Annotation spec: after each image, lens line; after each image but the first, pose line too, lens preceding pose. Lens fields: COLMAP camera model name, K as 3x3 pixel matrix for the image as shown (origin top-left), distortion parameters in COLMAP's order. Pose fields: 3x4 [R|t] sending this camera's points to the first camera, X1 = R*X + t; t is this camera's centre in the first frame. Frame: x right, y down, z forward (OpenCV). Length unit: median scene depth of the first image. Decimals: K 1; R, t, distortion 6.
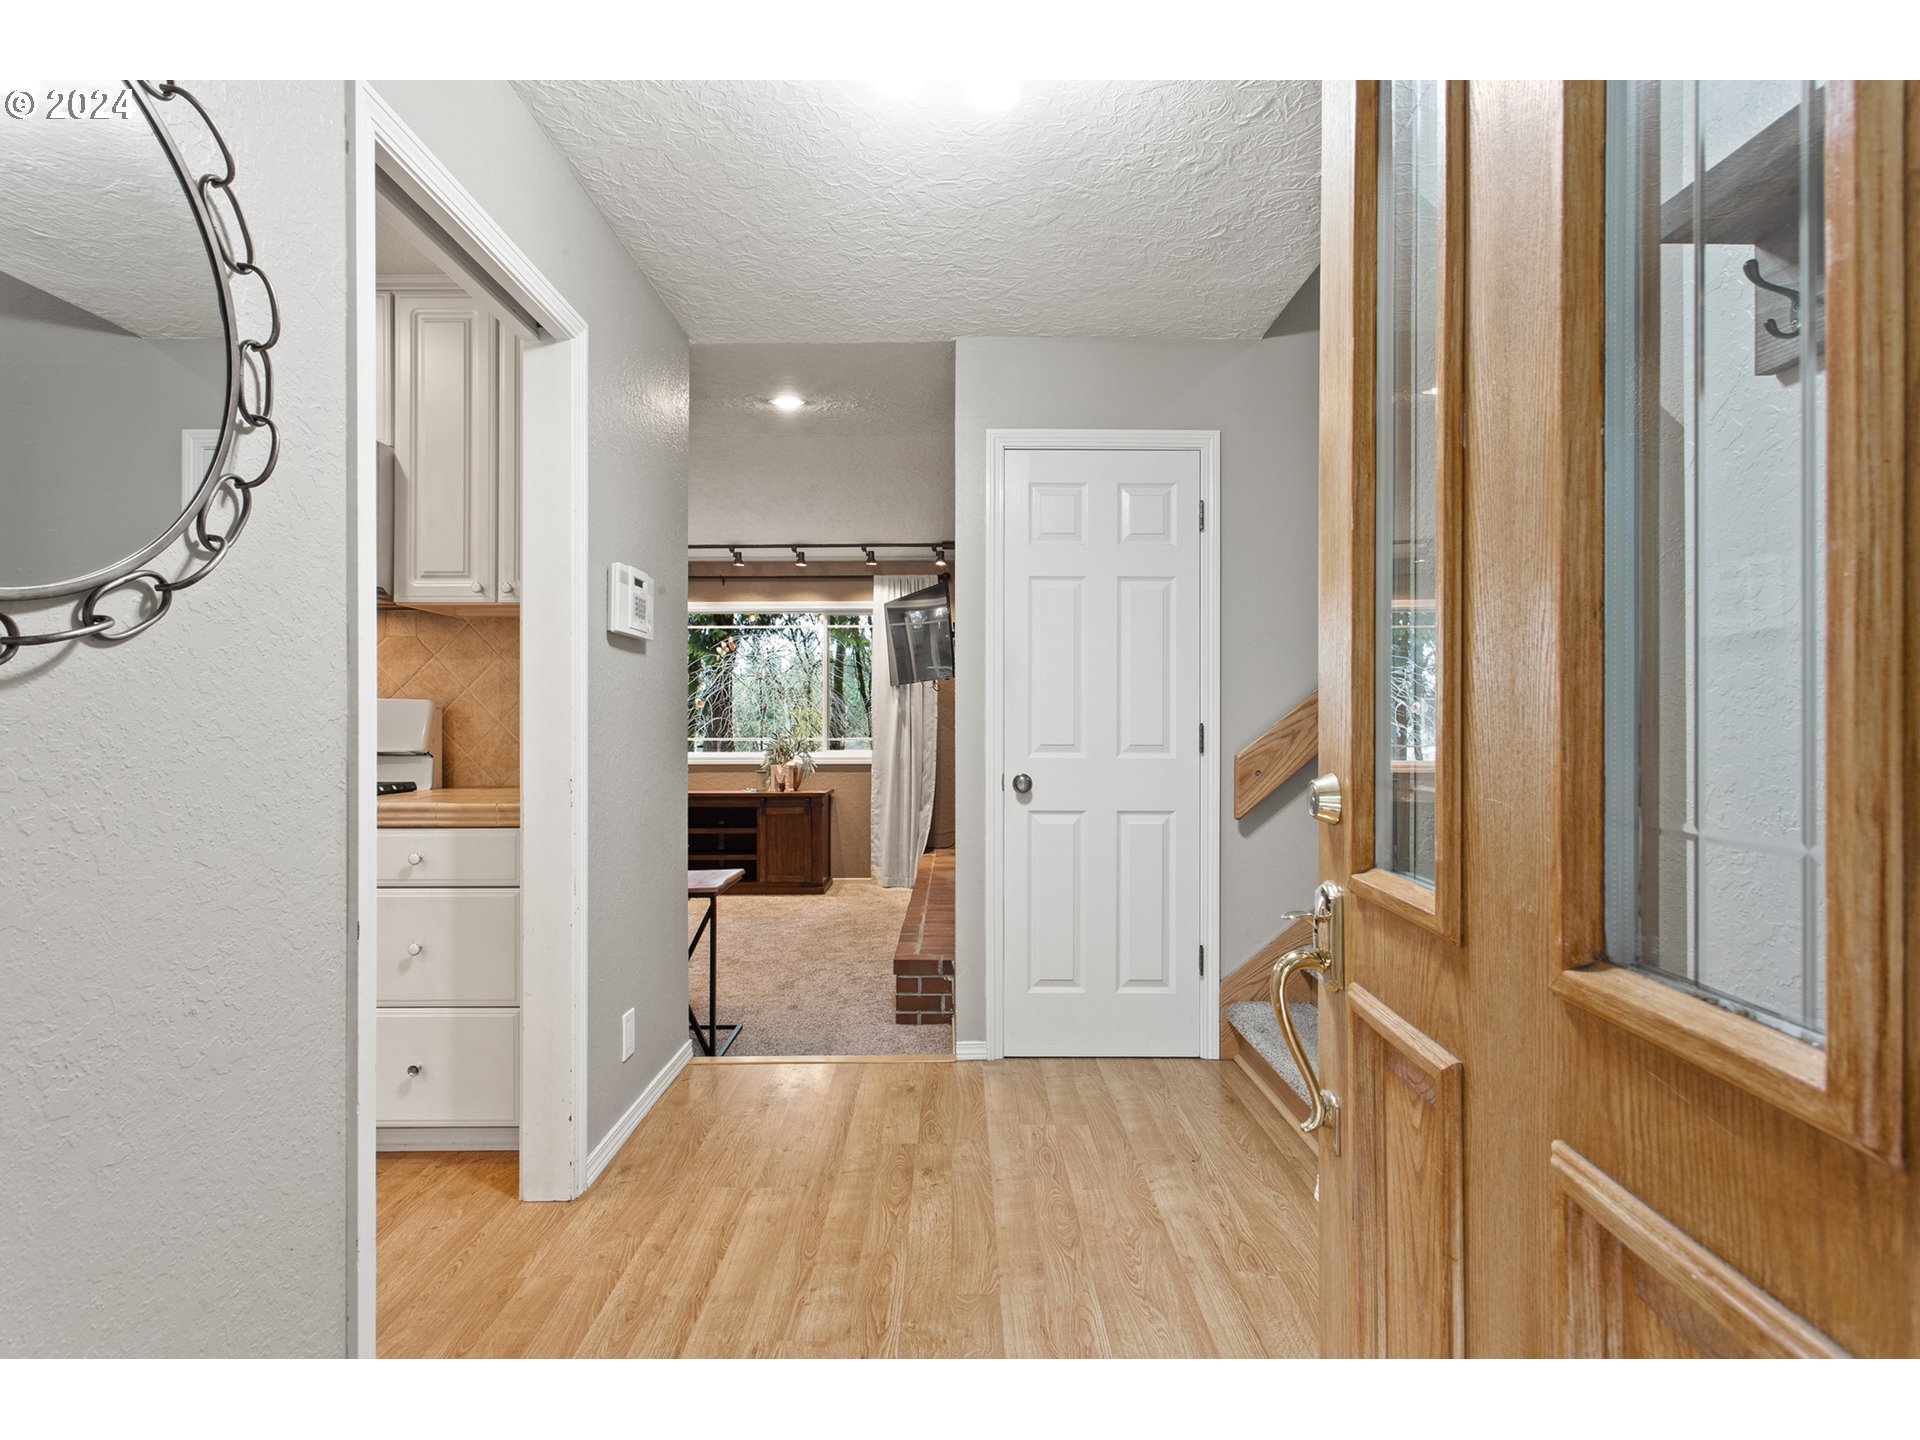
lens RADIAL K [[921.2, 0, 956.1], [0, 921.2, 720.6], [0, 0, 1]] dist [-0.006506, -0.000158]
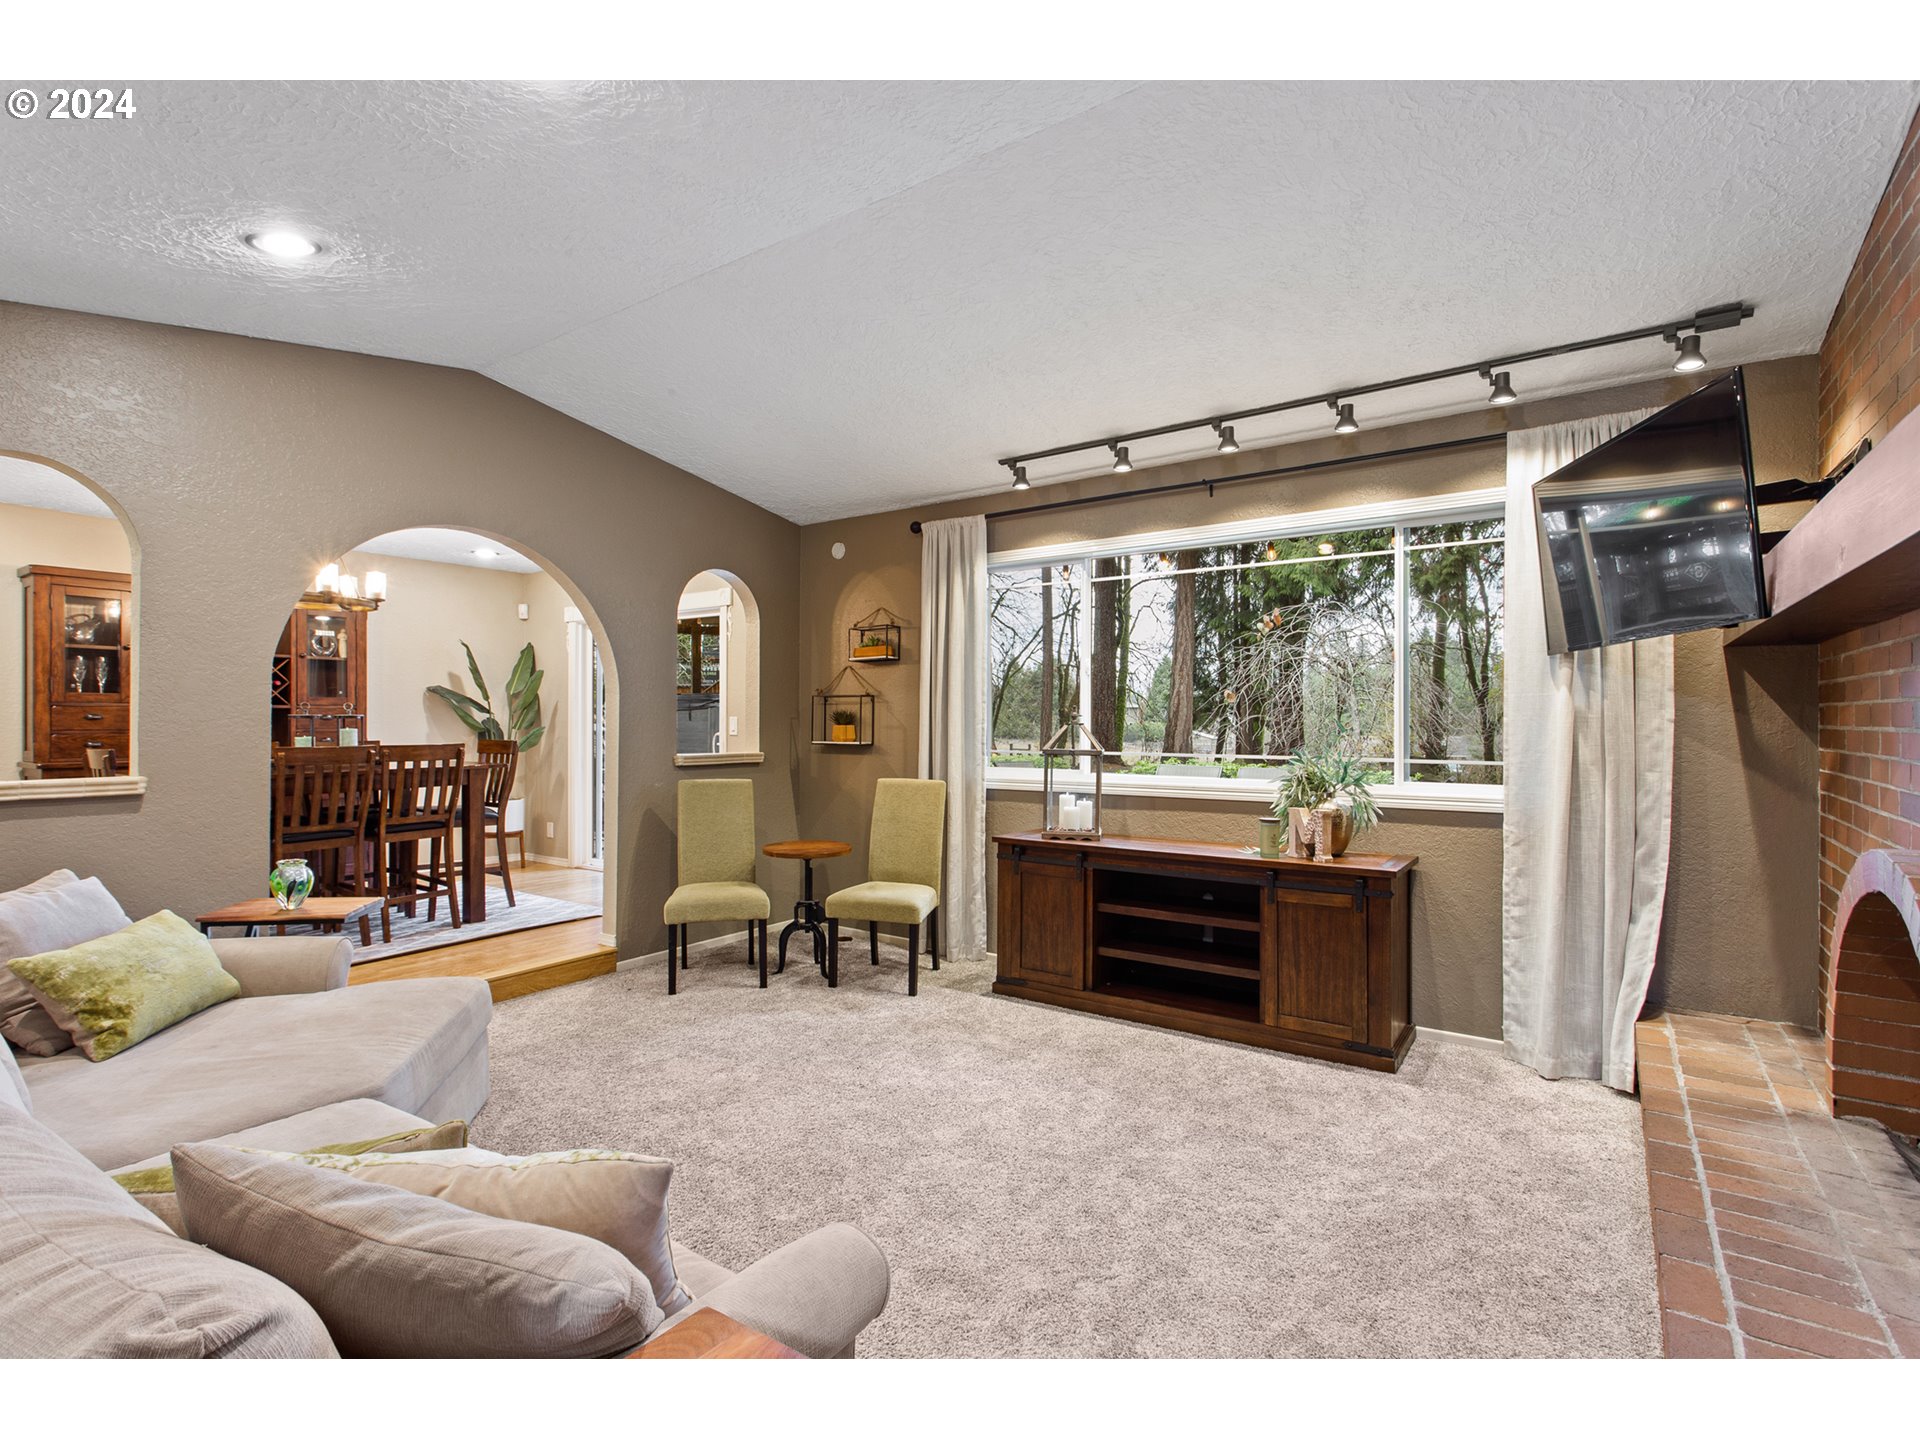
lens RADIAL K [[921.2, 0, 941.2], [0, 921.2, 718.0], [0, 0, 1]] dist [-0.006506, -0.000158]
pose [[0.811382, -0.001167, -0.584515, -0.049642], [0.002912, 0.999994, 0.002045, -0.006314], [0.584508, -0.003362, 0.811381, 0.434838]]
